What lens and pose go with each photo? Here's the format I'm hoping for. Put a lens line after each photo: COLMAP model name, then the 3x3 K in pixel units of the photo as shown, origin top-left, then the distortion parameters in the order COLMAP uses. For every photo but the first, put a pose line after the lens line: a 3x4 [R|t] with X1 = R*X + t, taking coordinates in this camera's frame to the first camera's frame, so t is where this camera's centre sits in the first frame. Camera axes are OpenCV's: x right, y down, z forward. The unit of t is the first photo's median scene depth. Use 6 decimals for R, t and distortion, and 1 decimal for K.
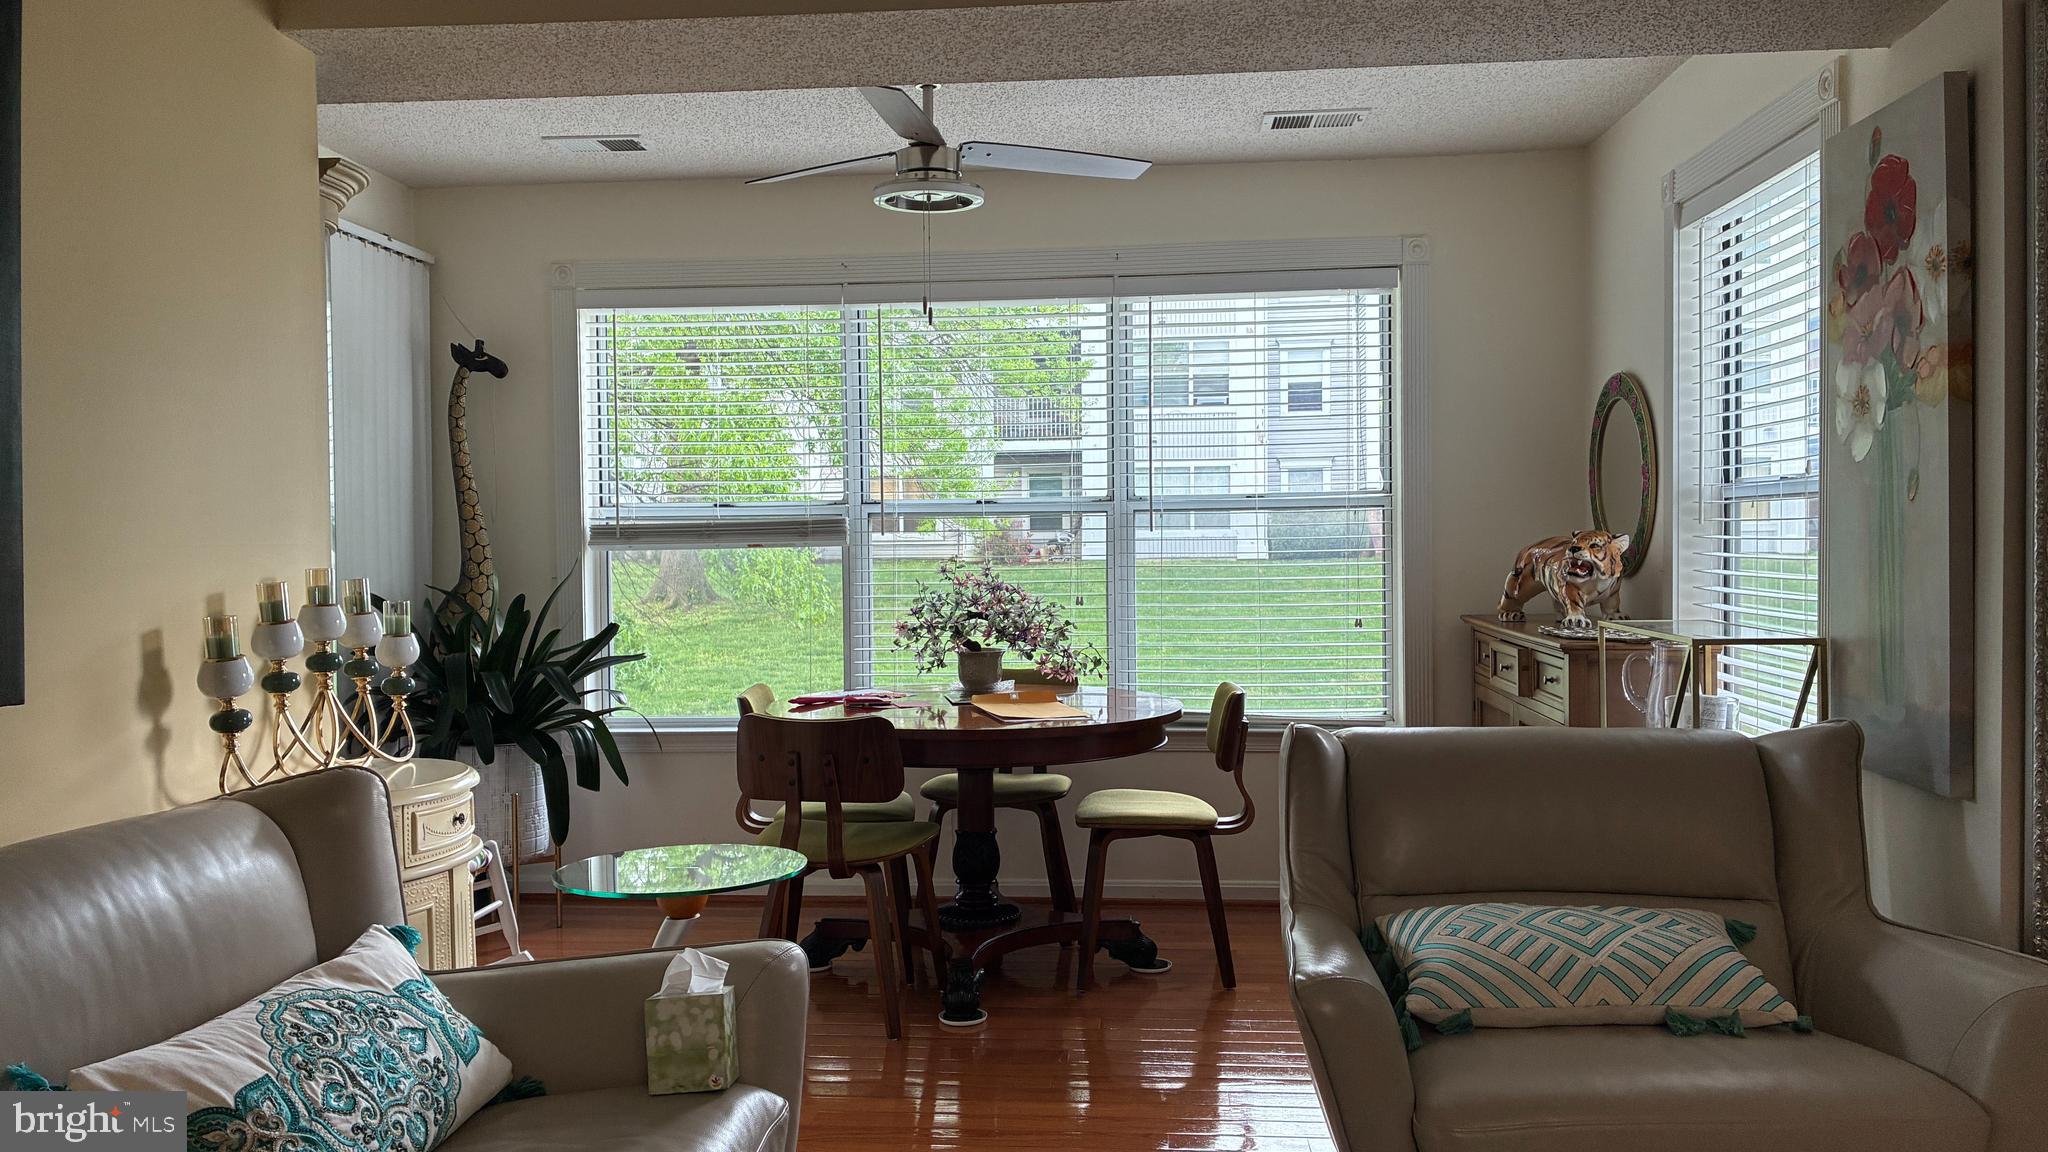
lens RADIAL K [[1515.5, 0, 1030.7], [0, 1515.5, 577.1], [0, 0, 1]] dist [-0.011341, -0.013880]
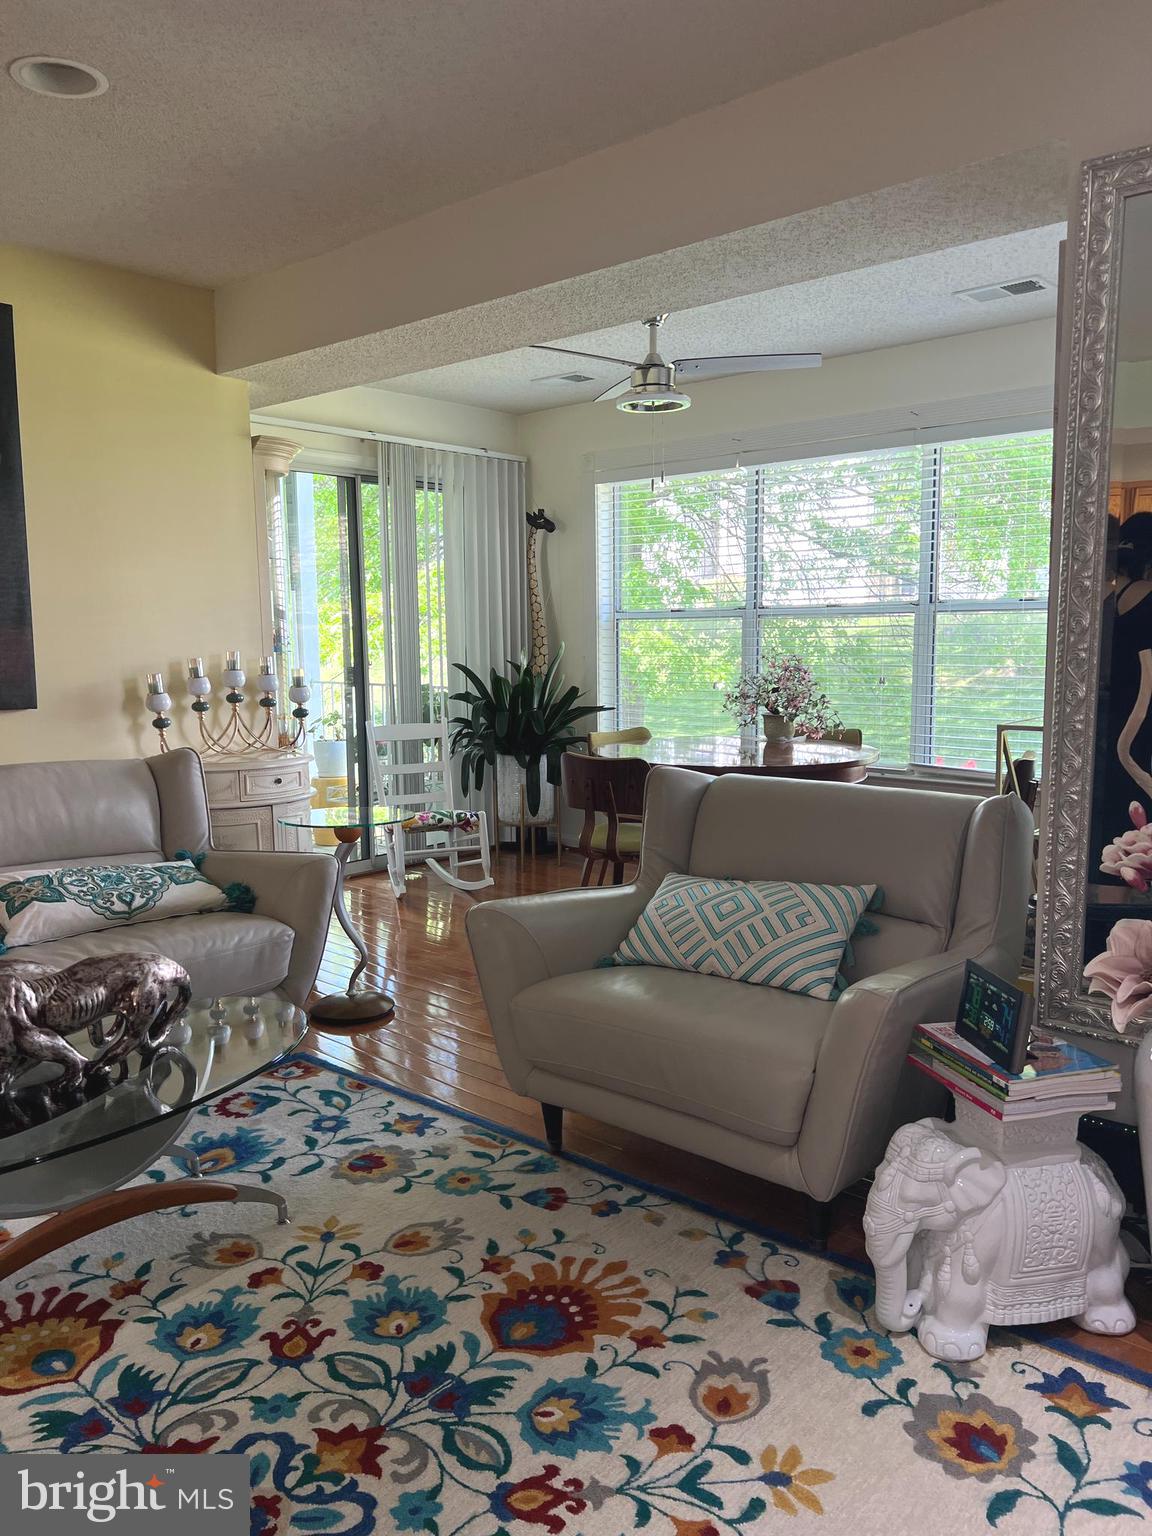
lens RADIAL K [[1145.0, 0, 573.7], [0, 1145.0, 765.4], [0, 0, 1]] dist [-0.030570, 0.000875]
pose [[0.803742, 0.071042, -0.590722, 0.550547], [-0.015060, 0.994957, 0.099166, -0.008157], [0.594788, -0.070808, 0.800758, 0.037453]]
